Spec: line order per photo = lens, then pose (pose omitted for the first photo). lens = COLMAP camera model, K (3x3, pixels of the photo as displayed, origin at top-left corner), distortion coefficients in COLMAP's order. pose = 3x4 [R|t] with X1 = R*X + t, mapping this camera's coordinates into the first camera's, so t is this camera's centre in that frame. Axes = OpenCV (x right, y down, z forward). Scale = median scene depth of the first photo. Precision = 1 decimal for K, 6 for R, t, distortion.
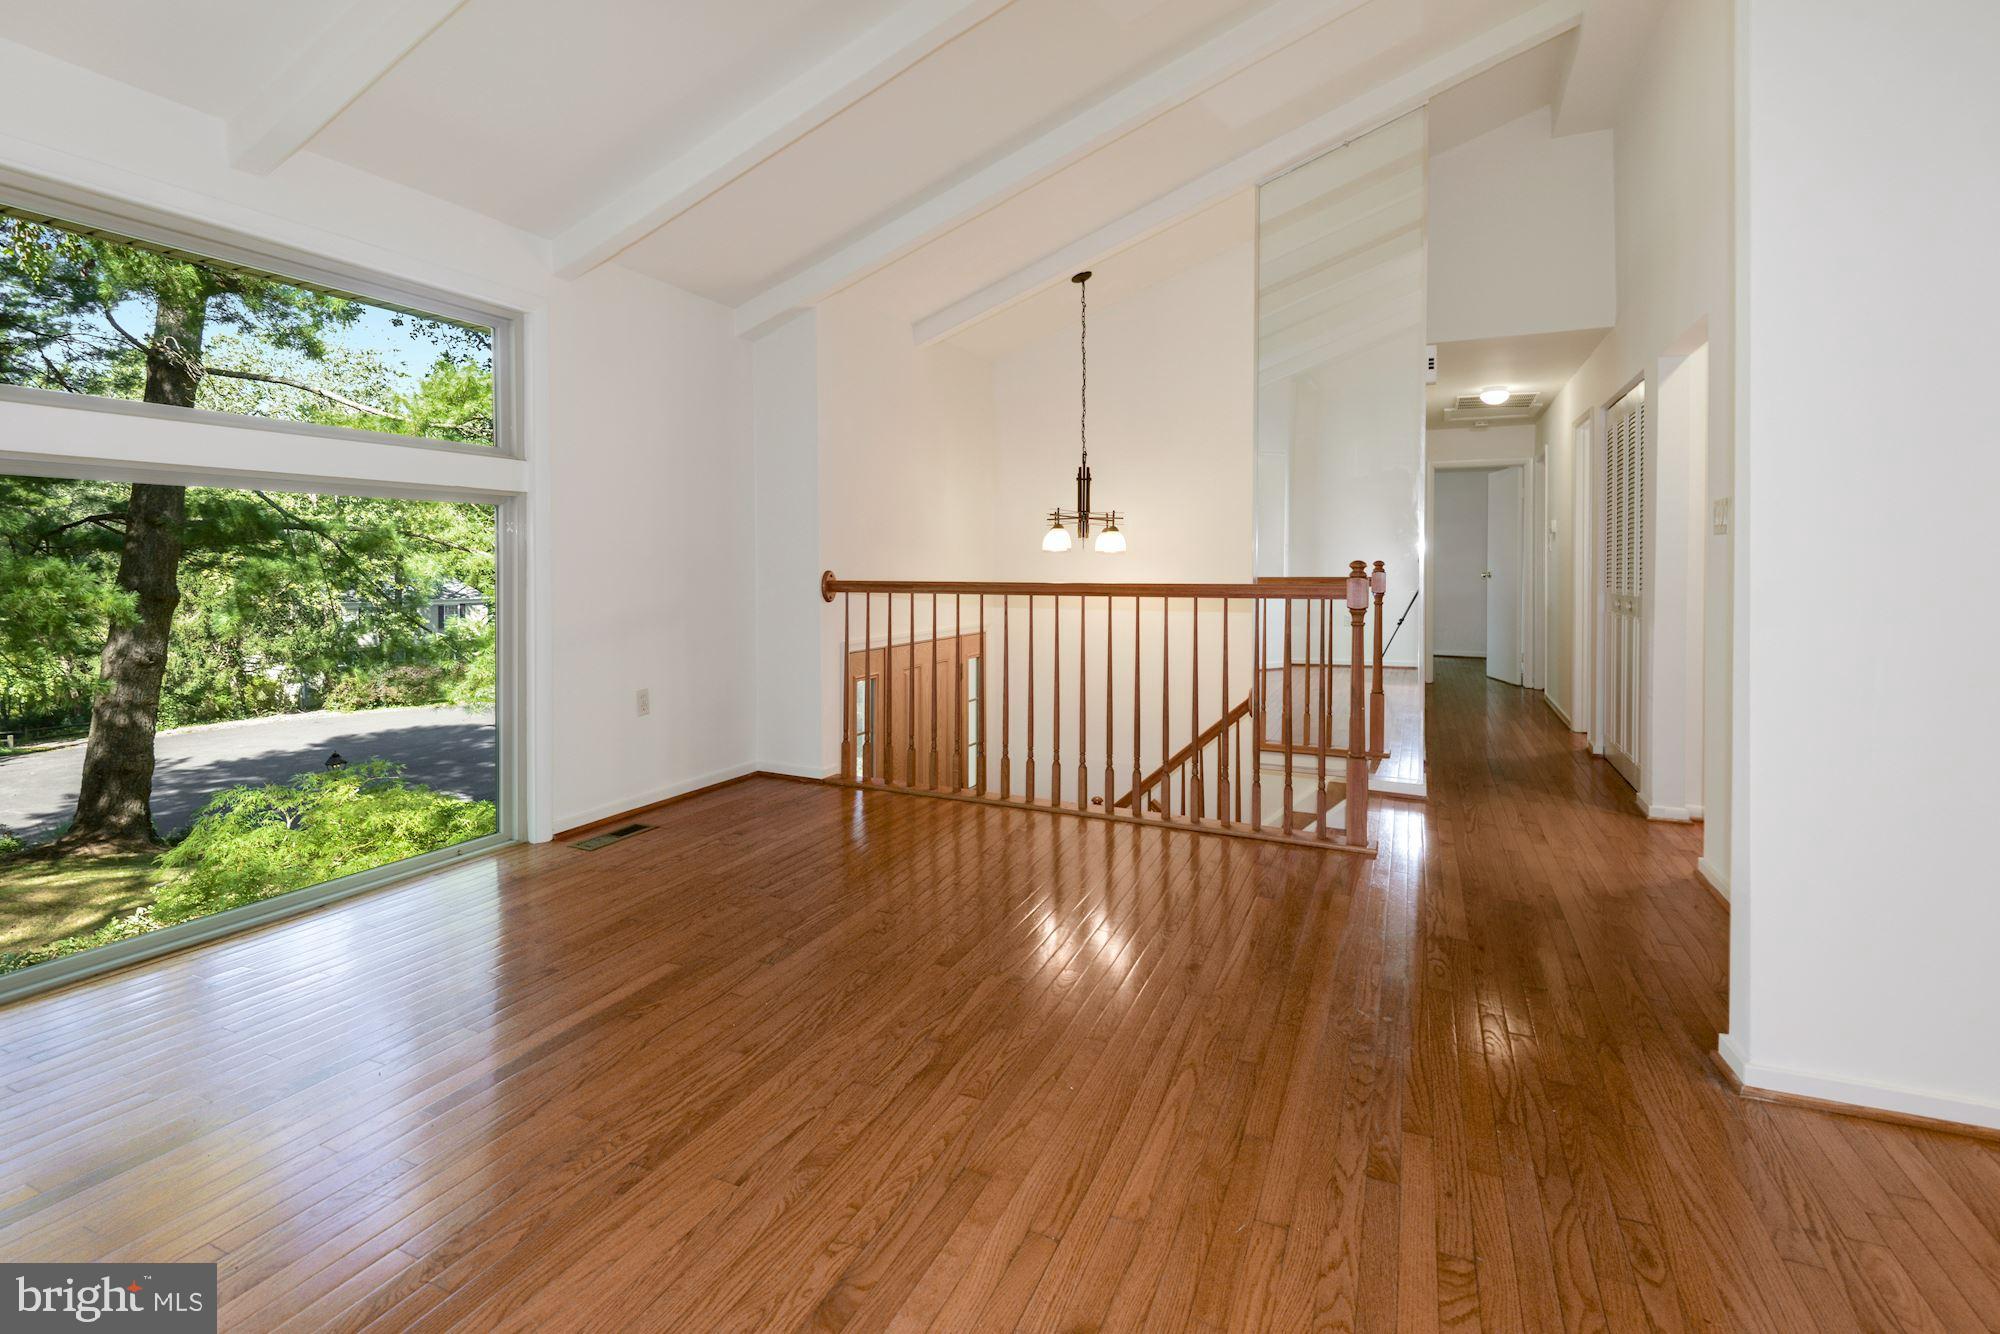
lens RADIAL K [[944.0, 0, 1004.9], [0, 944.0, 568.9], [0, 0, 1]] dist [0.000103, -0.000517]
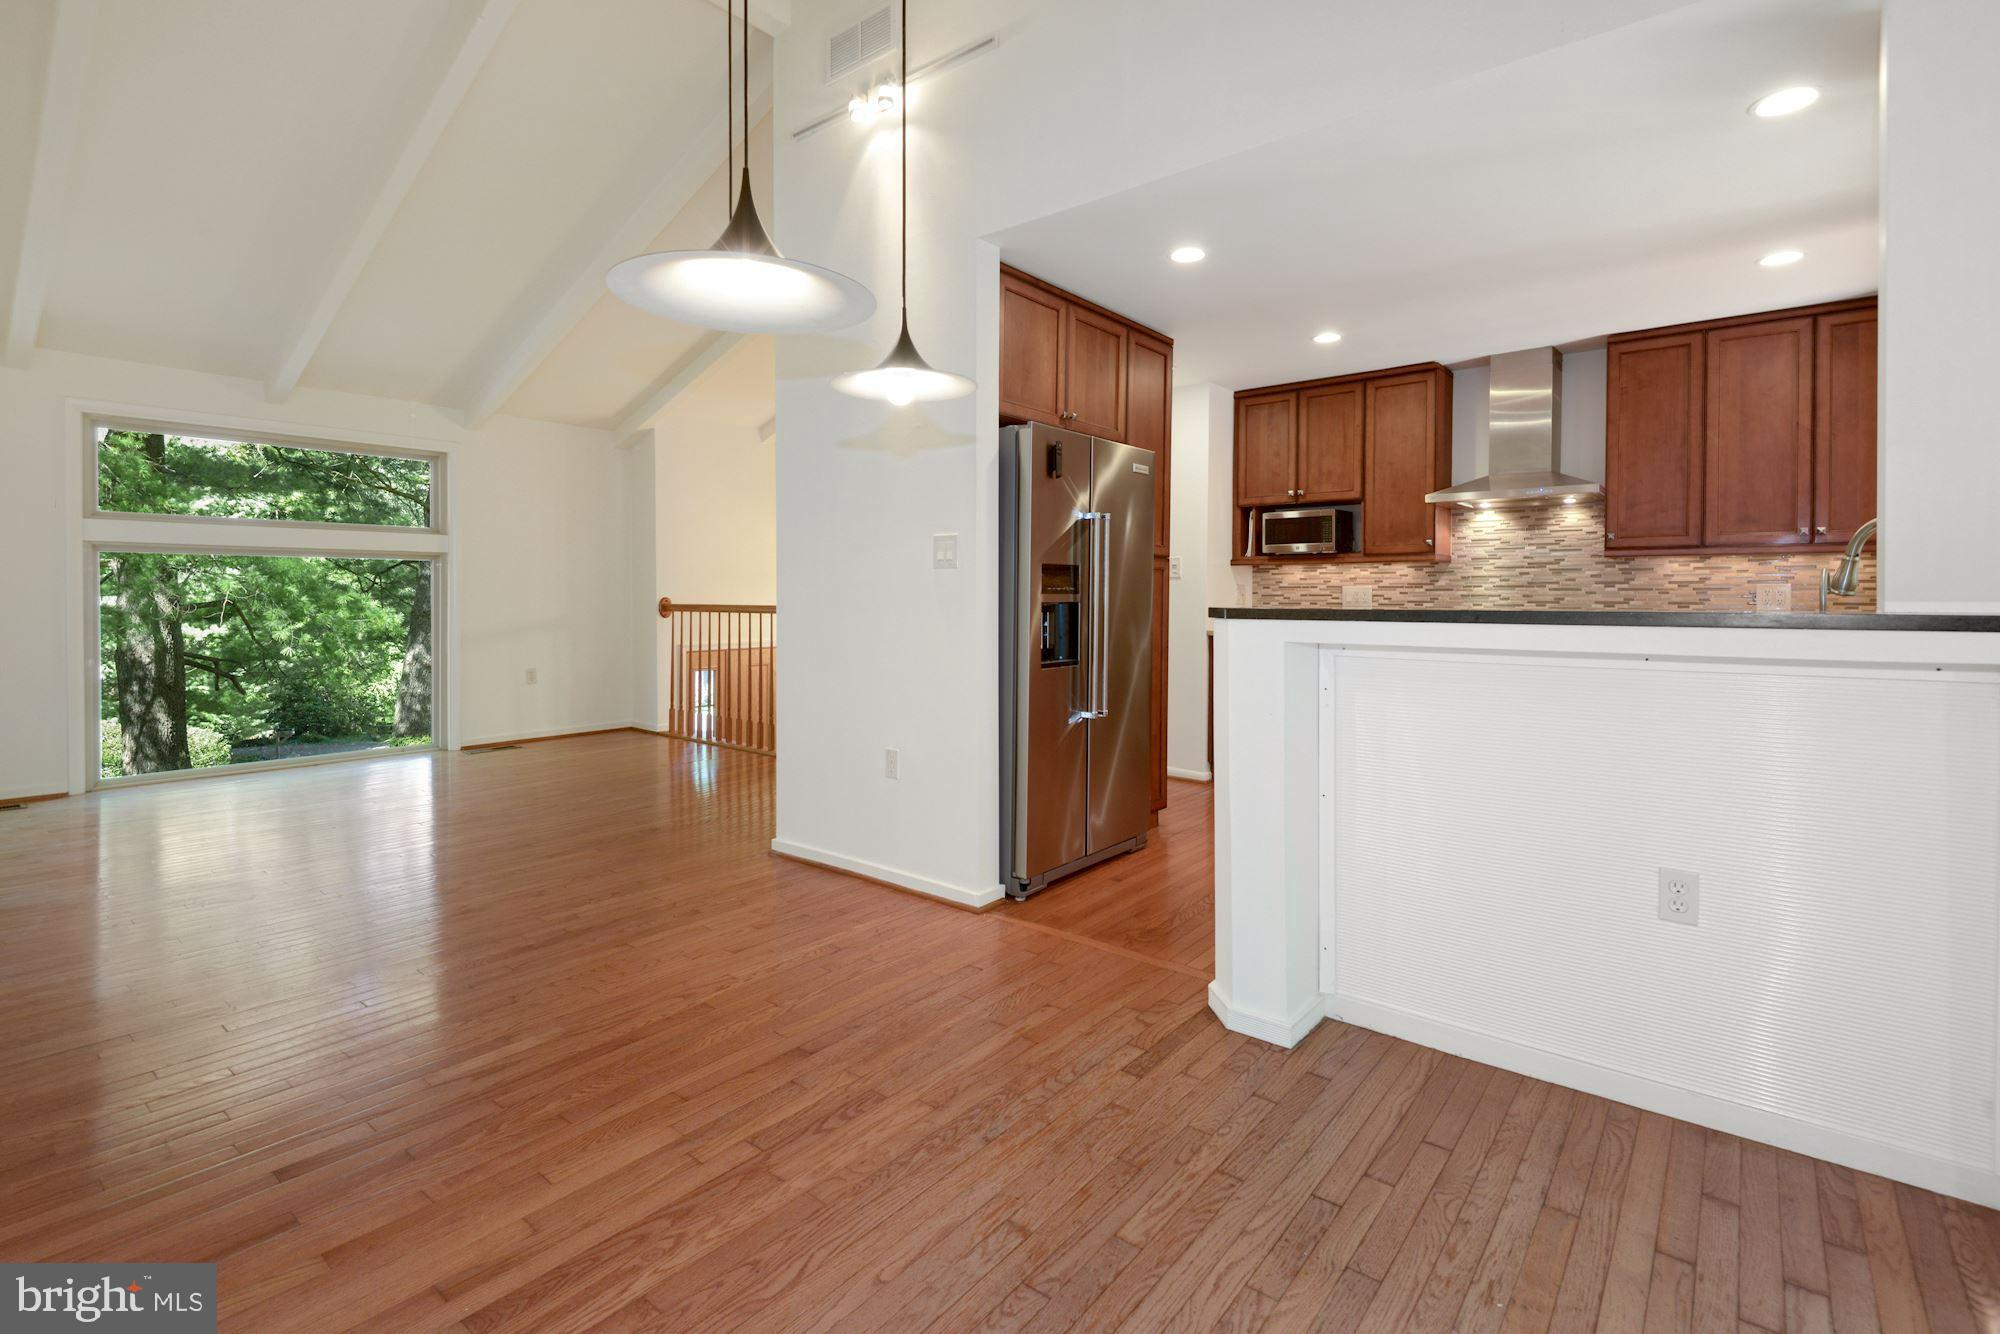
lens RADIAL K [[935.6, 0, 1004.8], [0, 935.6, 601.7], [0, 0, 1]] dist [-0.000802, -0.000341]
pose [[0.965663, 0.000714, -0.259798, 0.667136], [-0.000229, 0.999998, 0.001895, 0.004977], [0.259799, -0.001770, 0.965661, -0.298851]]
